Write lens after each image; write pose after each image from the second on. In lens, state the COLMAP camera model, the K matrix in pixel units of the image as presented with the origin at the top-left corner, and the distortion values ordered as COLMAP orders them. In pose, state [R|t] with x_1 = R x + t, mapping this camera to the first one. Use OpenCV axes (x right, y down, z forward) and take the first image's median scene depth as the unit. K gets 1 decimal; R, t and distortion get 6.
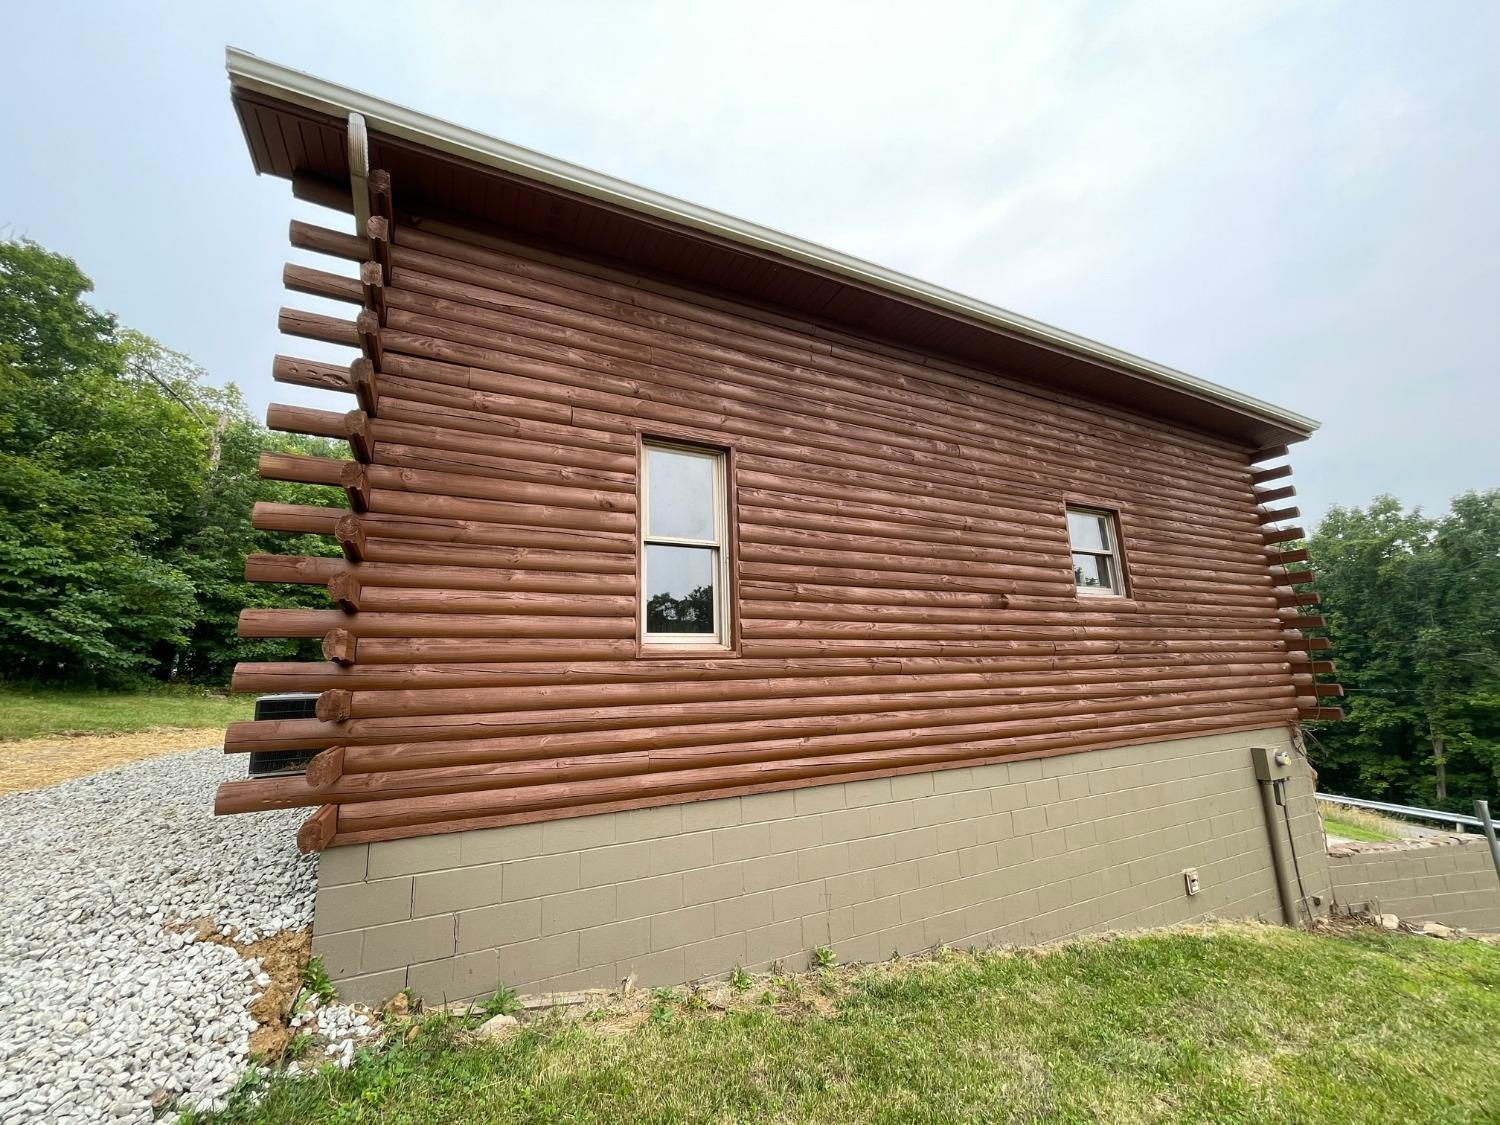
lens RADIAL K [[602.9, 0, 752.3], [0, 602.9, 560.8], [0, 0, 1]] dist [-0.001049, -0.000150]
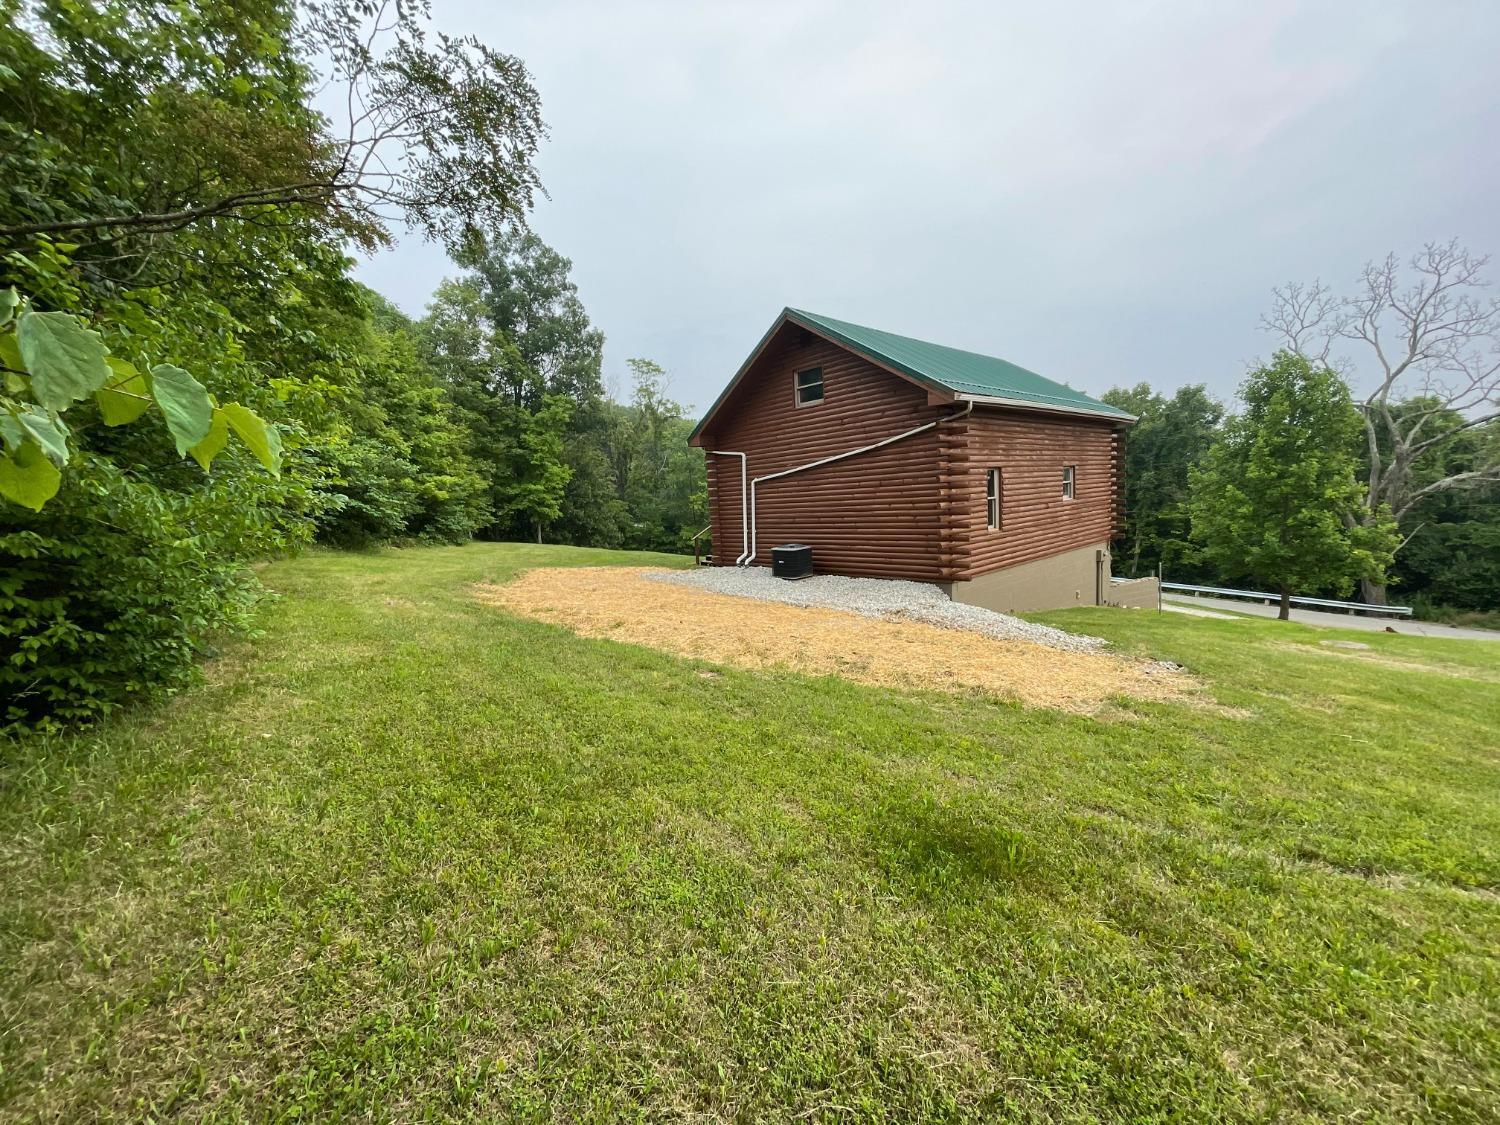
lens RADIAL K [[602.9, 0, 747.3], [0, 602.9, 561.3], [0, 0, 1]] dist [-0.001049, -0.000150]
pose [[0.963824, -0.055109, 0.260781, -0.339682], [-0.021545, 0.959083, 0.282304, -0.089725], [-0.265668, -0.277710, 0.923200, -0.265788]]
